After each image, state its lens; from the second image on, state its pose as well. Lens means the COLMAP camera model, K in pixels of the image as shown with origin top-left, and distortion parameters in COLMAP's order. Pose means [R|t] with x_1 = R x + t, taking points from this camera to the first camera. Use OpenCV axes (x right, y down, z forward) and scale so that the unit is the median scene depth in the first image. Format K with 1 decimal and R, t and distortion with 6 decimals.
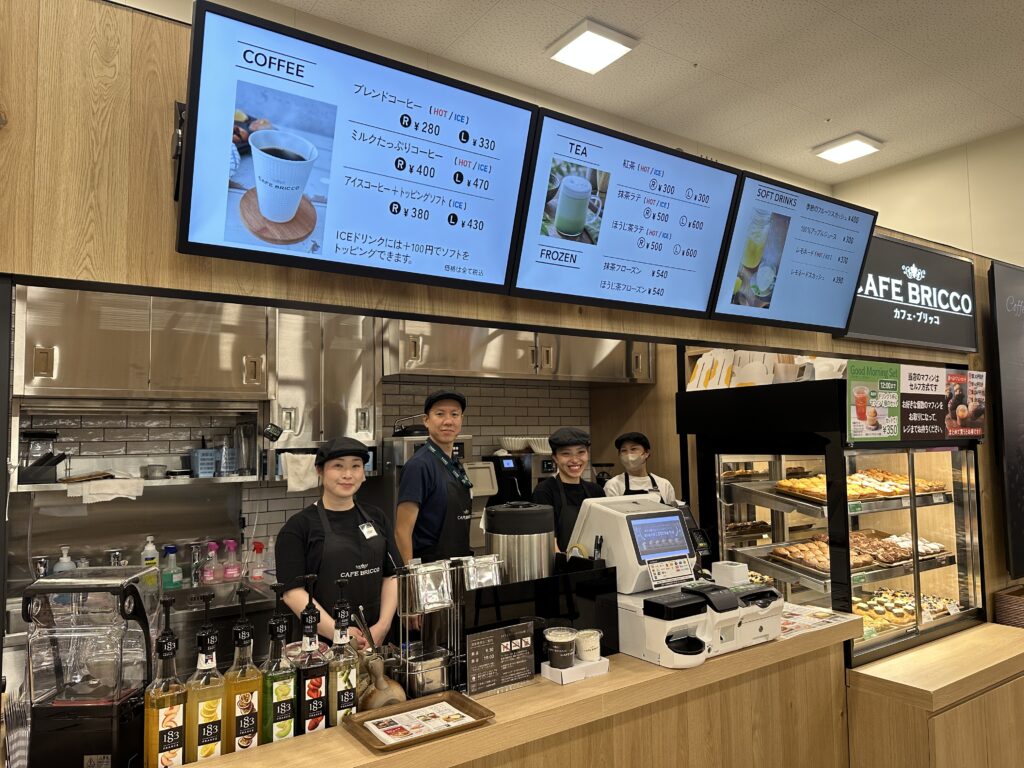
lens RADIAL K [[707.8, 0, 512.0], [0, 707.8, 384.0], [0, 0, 1]] dist [0.009656, 0.000132]
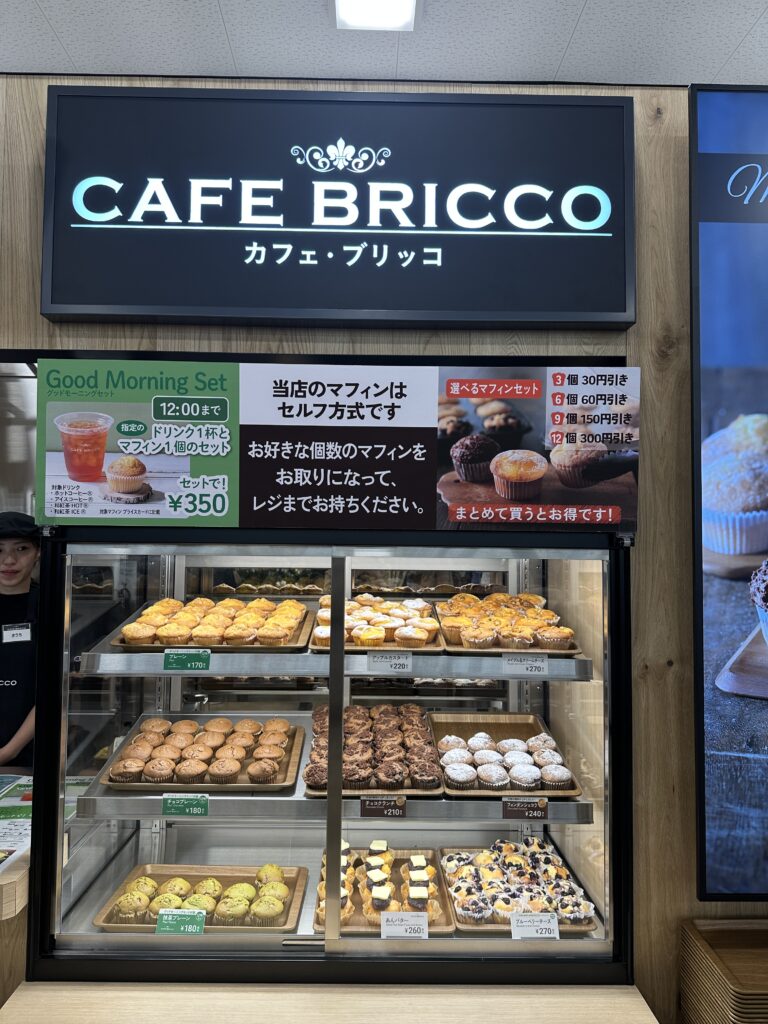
lens RADIAL K [[707.8, 0, 384.0], [0, 707.8, 512.0], [0, 0, 1]] dist [0.009656, 0.000132]
pose [[0.831581, 0.005096, -0.555380, 0.855592], [0.018187, 0.999172, 0.036401, 0.052762], [0.555106, -0.040371, 0.830799, 0.645704]]
